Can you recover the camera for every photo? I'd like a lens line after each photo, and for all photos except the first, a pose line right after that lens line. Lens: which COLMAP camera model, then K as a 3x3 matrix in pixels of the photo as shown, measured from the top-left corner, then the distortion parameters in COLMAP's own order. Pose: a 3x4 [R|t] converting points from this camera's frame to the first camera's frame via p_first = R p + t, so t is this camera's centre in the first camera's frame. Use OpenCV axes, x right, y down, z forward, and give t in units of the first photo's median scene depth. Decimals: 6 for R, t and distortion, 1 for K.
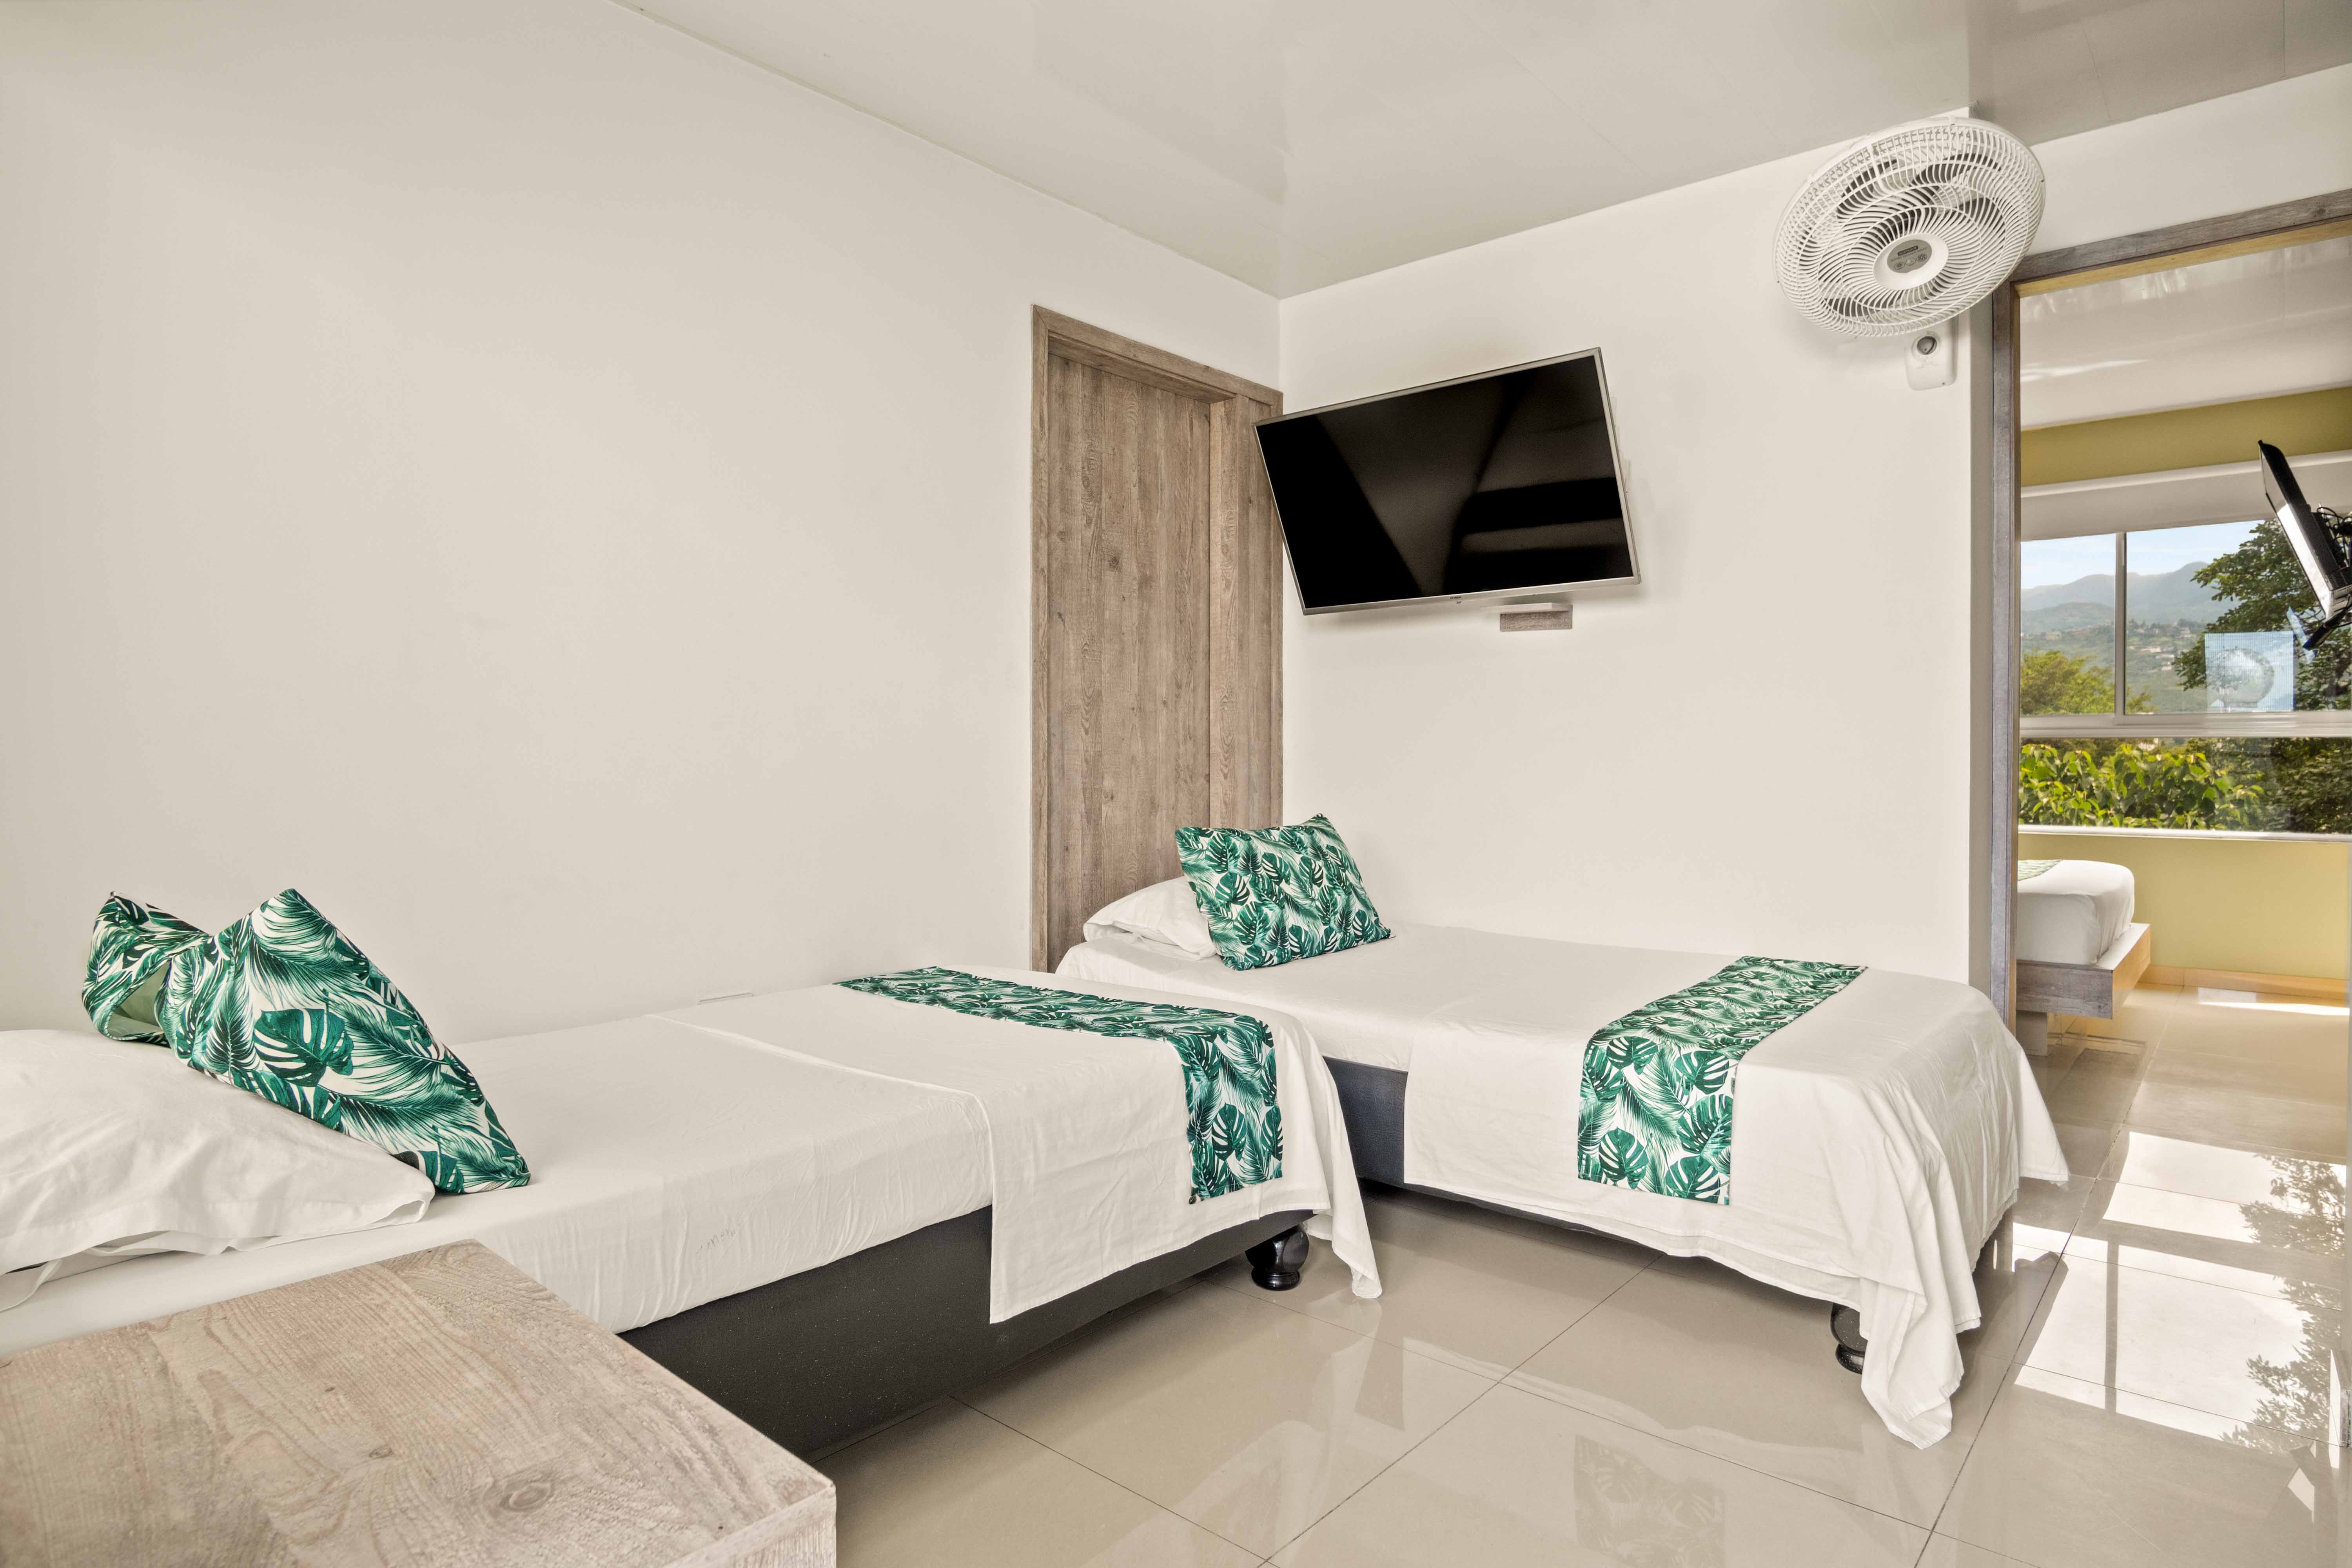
lens RADIAL K [[1273.0, 0, 1137.4], [0, 1273.0, 775.6], [0, 0, 1]] dist [-0.022177, 0.000143]
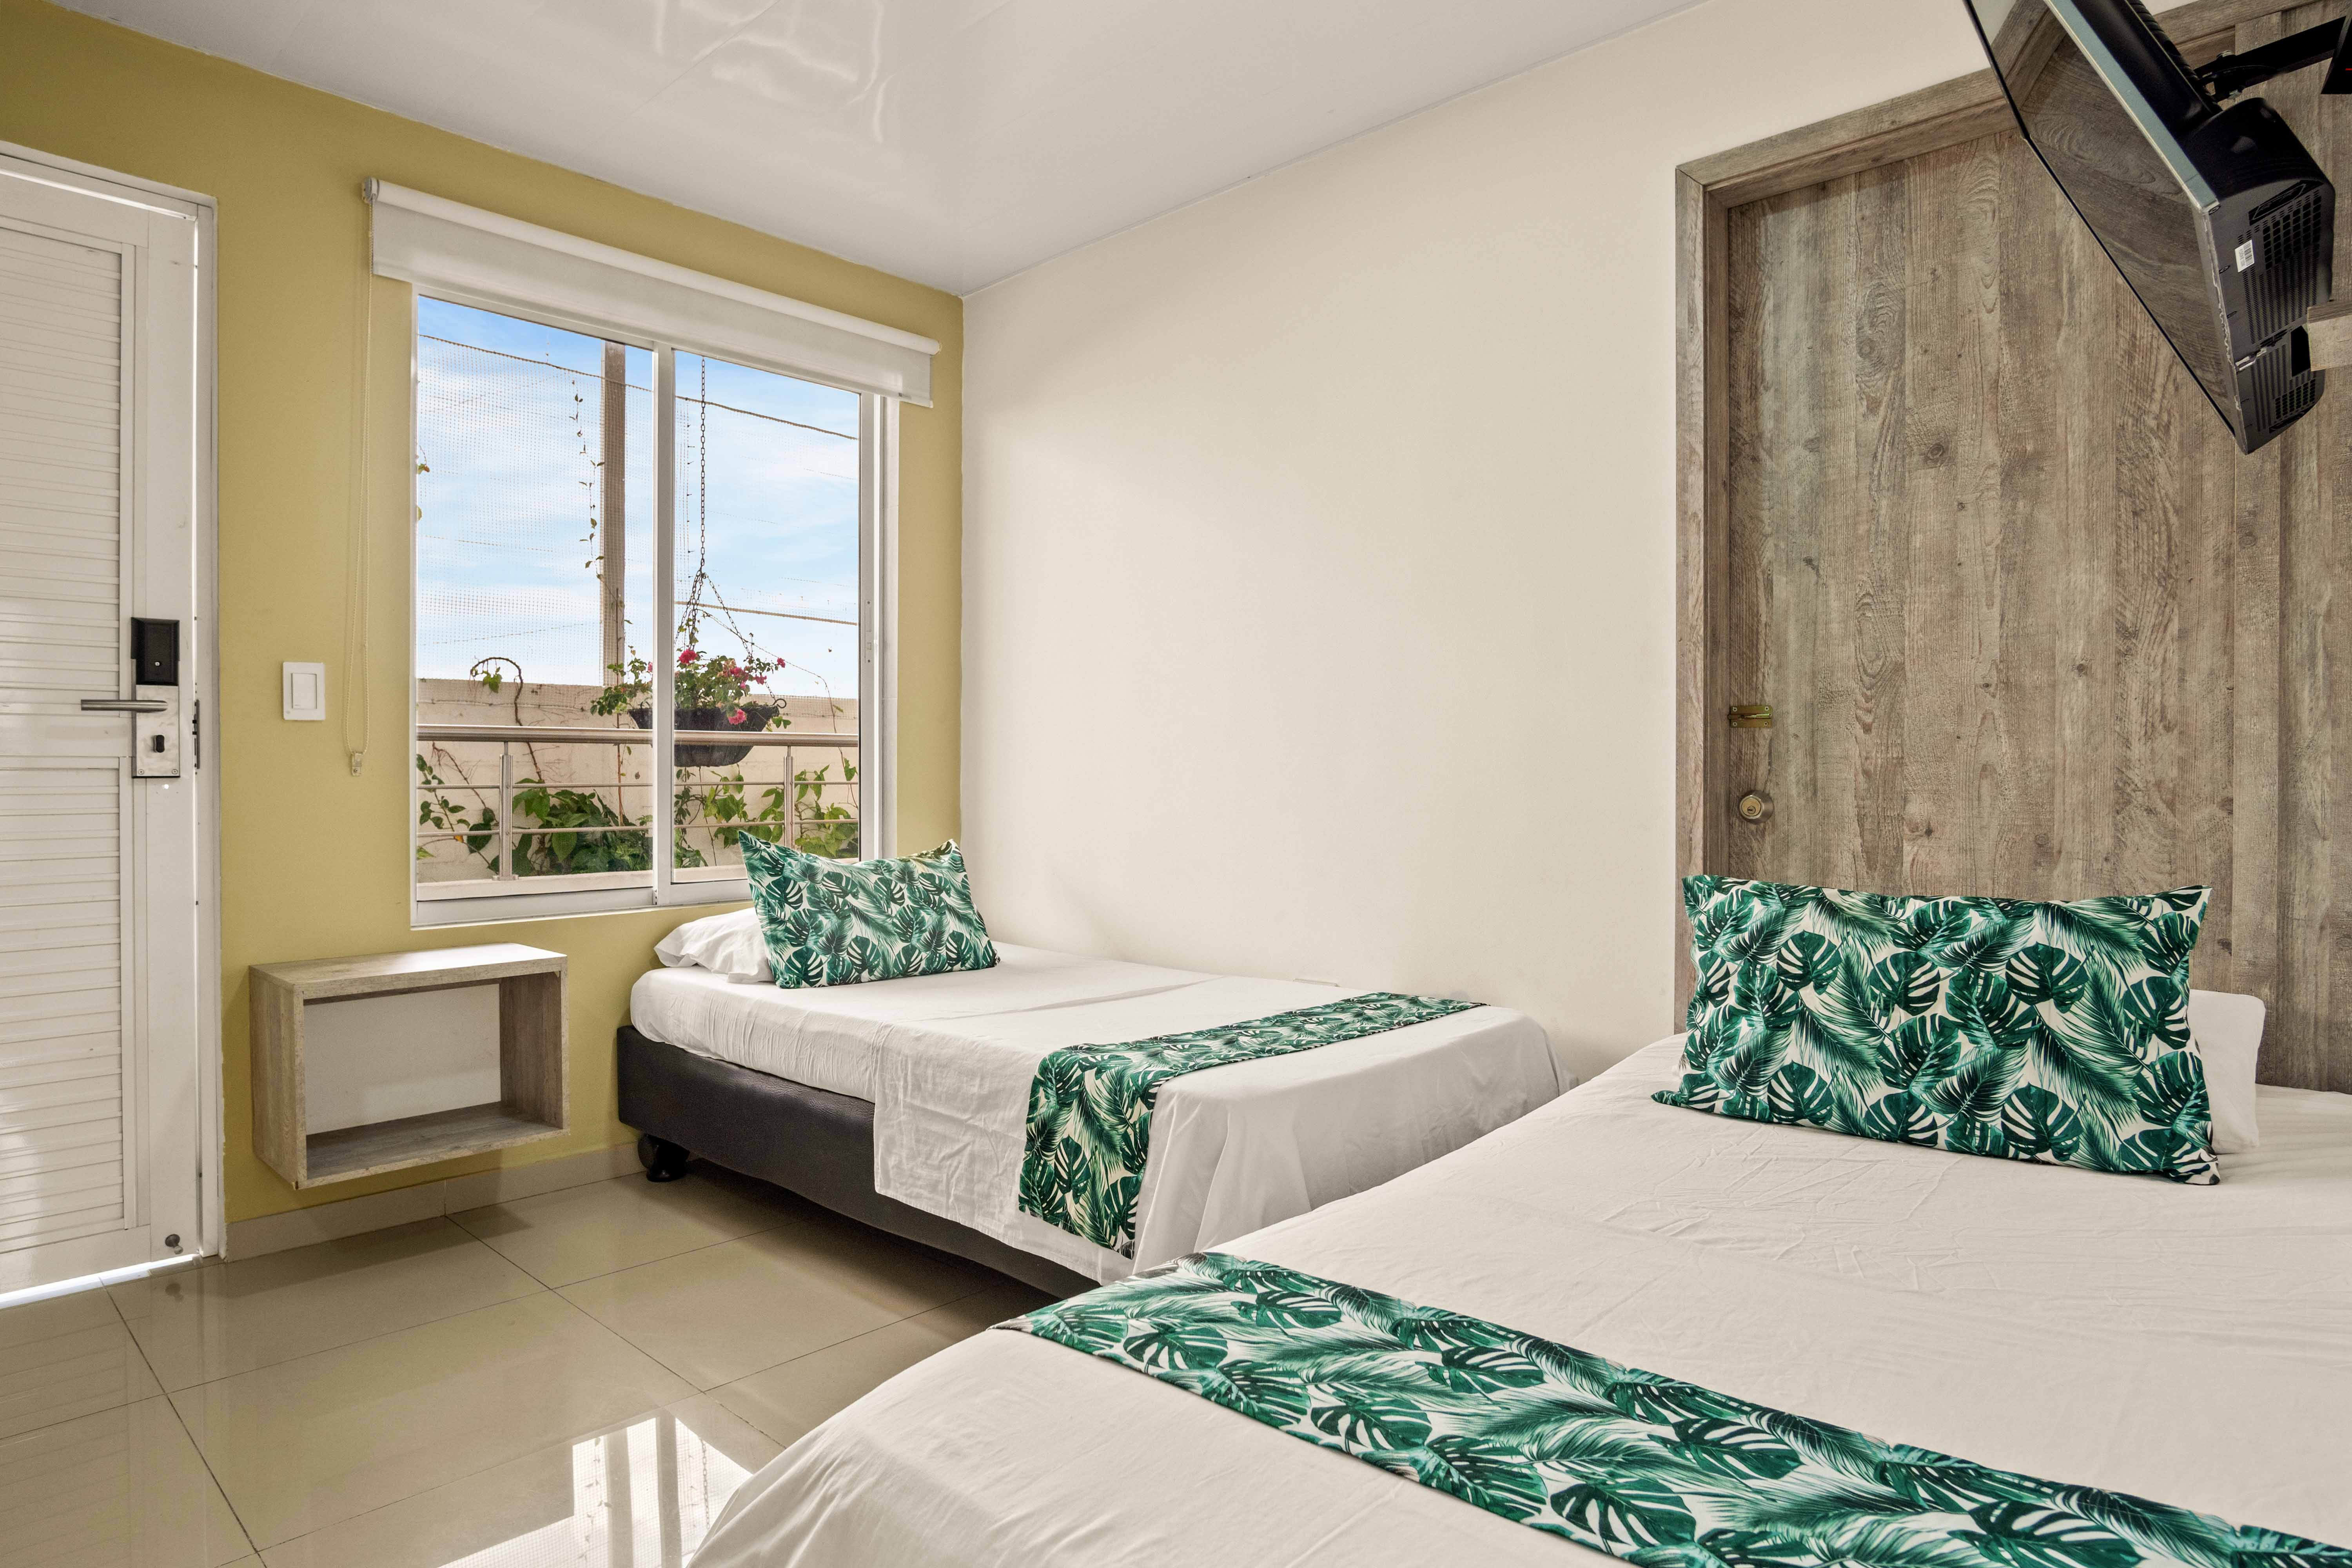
lens RADIAL K [[1273.0, 0, 1137.4], [0, 1273.0, 775.6], [0, 0, 1]] dist [-0.022177, 0.000143]
pose [[-0.001250, 0.001513, -0.999998, 0.597819], [-0.006597, 0.999977, 0.001522, -0.008677], [0.999977, 0.006599, -0.001240, 0.614038]]
